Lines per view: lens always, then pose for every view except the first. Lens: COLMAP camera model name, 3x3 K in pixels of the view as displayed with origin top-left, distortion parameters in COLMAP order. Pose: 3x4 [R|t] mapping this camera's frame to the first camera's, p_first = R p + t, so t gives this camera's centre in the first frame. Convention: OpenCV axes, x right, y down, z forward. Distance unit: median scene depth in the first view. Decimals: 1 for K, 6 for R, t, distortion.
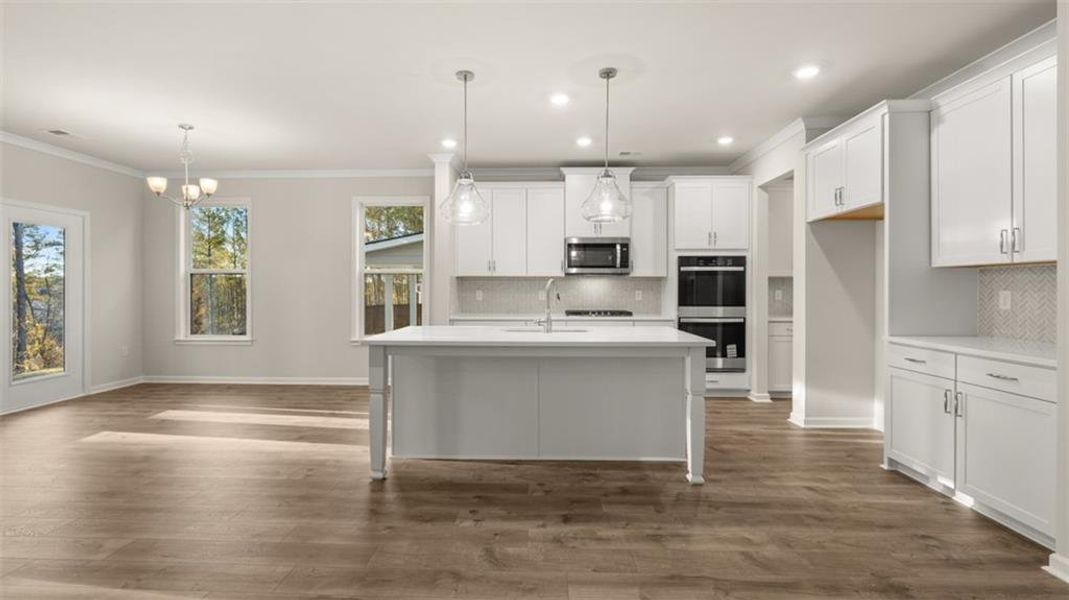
lens RADIAL K [[477.9, 0, 523.6], [0, 477.9, 292.0], [0, 0, 1]] dist [-0.001316, -0.000607]
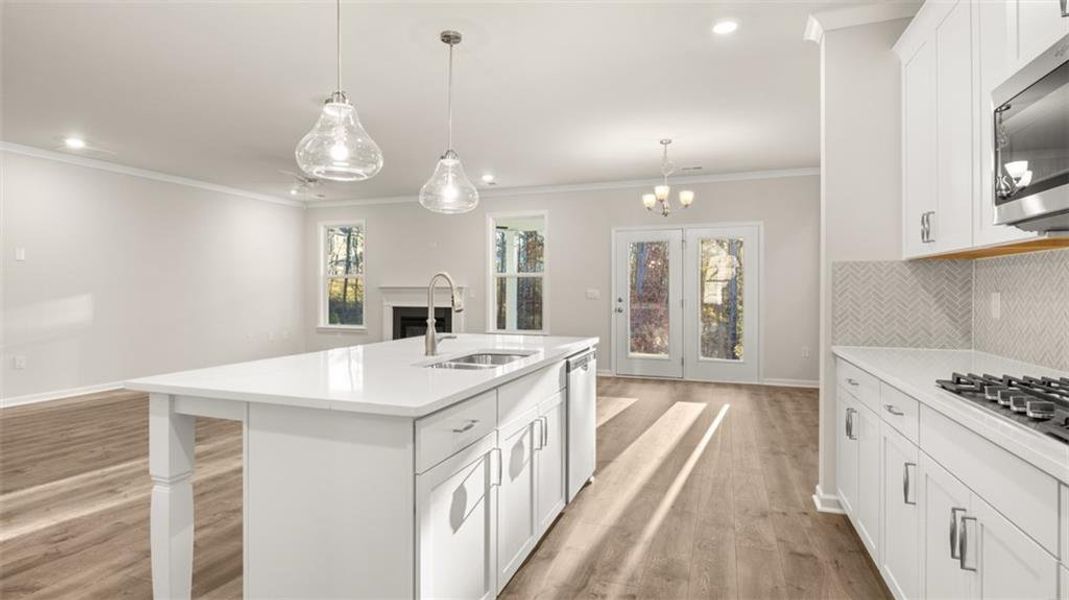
lens RADIAL K [[535.8, 0, 533.3], [0, 535.8, 292.6], [0, 0, 1]] dist [-0.001595, -0.000290]
pose [[-0.298157, 0.003567, -0.954510, 0.457283], [-0.007851, 0.999950, 0.006189, -0.003729], [0.954485, 0.009339, -0.298114, 0.877565]]
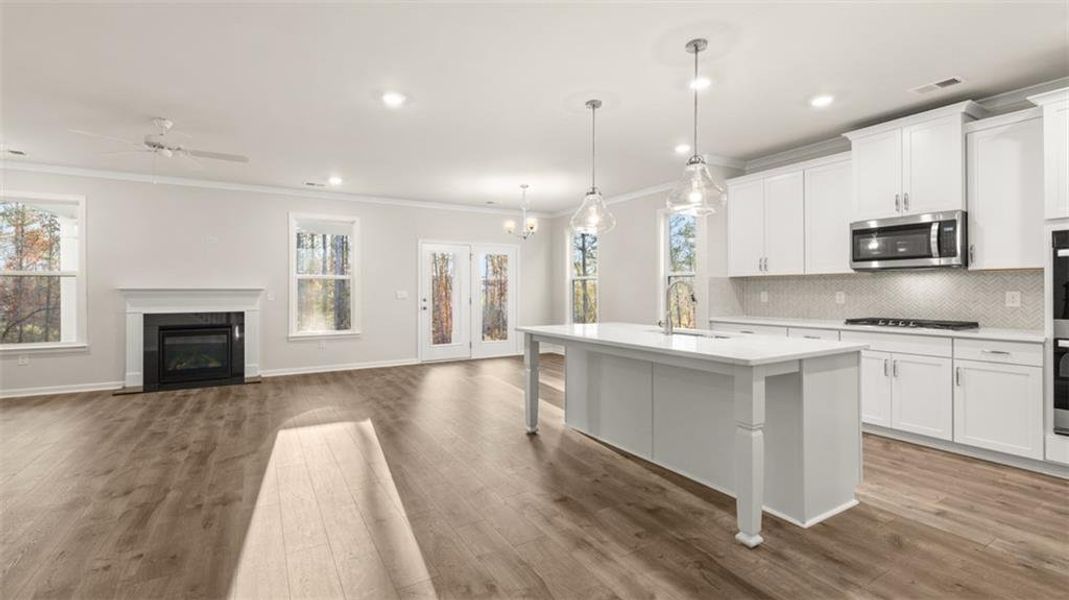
lens RADIAL K [[449.5, 0, 528.9], [0, 449.5, 292.8], [0, 0, 1]] dist [0.001044, 0.000039]
pose [[0.546163, 0.000621, -0.837679, 0.427588], [-0.002160, 0.999997, -0.000667, 0.000716], [0.837676, 0.002174, 0.546163, 0.174815]]
